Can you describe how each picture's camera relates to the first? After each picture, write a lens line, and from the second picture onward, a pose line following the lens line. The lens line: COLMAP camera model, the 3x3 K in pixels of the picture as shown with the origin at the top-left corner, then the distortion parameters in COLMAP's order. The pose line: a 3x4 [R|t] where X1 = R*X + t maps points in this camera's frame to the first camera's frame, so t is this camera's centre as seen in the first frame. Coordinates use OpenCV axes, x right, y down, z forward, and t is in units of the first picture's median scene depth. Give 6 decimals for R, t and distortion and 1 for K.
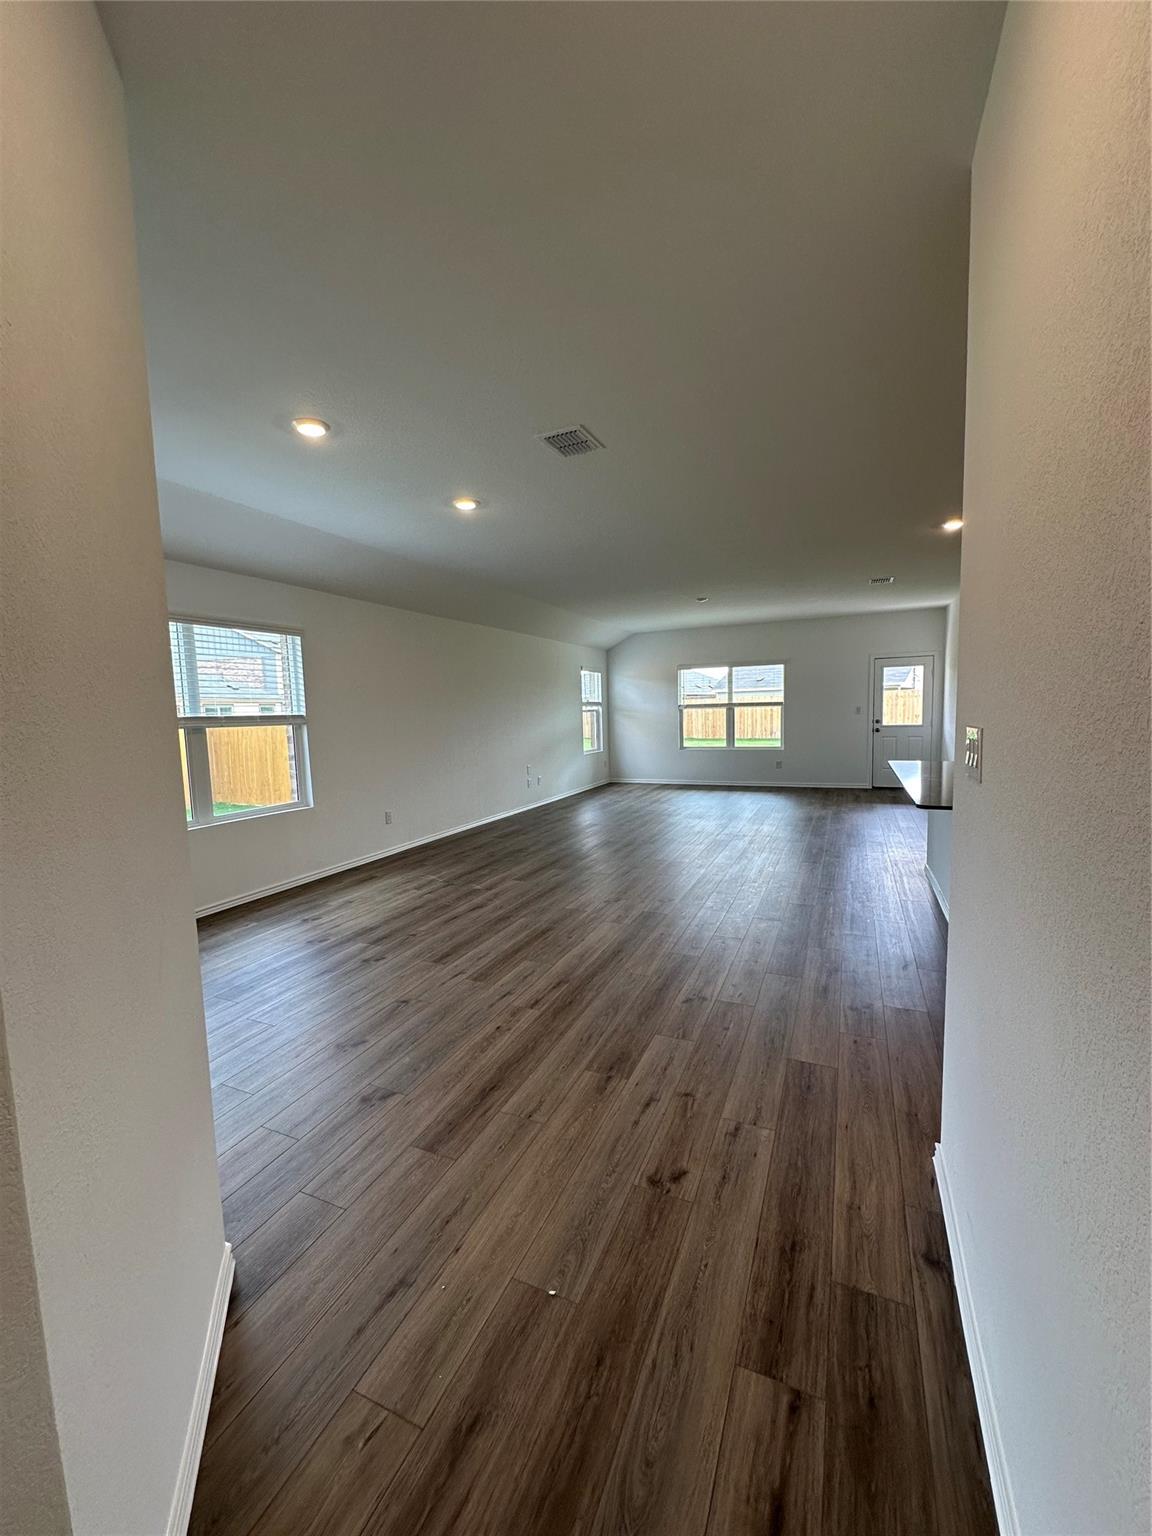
lens RADIAL K [[611.8, 0, 576.0], [0, 611.8, 768.0], [0, 0, 1]] dist [-0.002397, 0.000368]
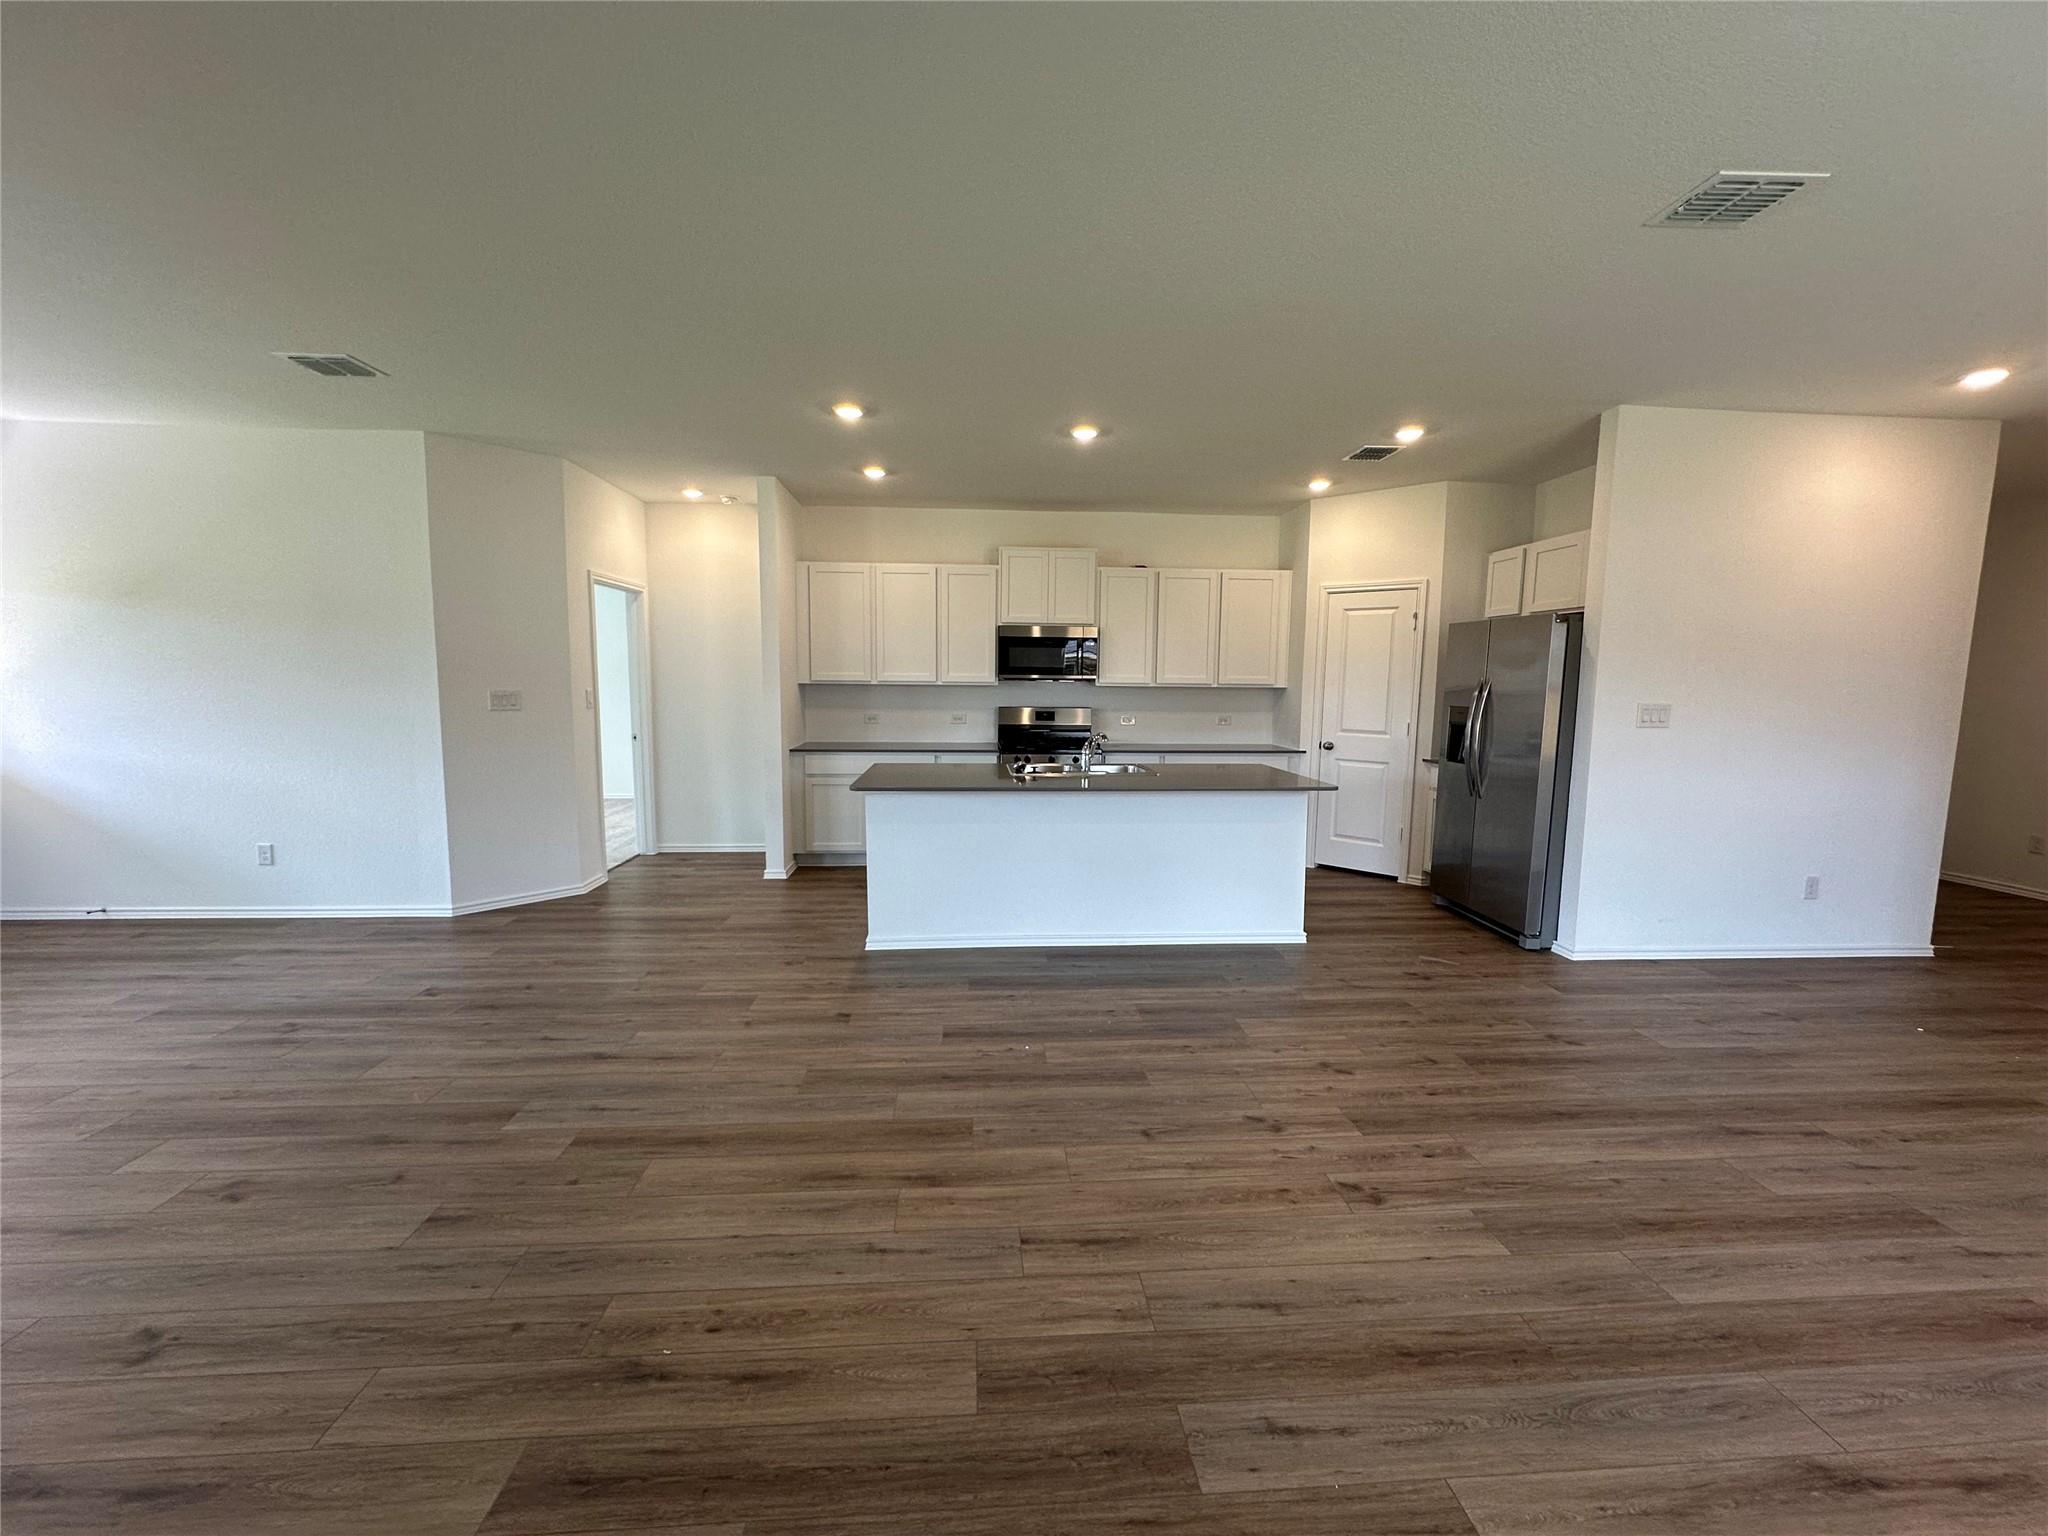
lens RADIAL K [[814.1, 0, 1028.4], [0, 814.1, 770.5], [0, 0, 1]] dist [-0.002446, 0.000120]
pose [[-0.469443, -0.076669, 0.879628, -0.524873], [0.087681, 0.987251, 0.132844, -0.253238], [-0.878599, 0.139490, -0.456735, 2.667702]]
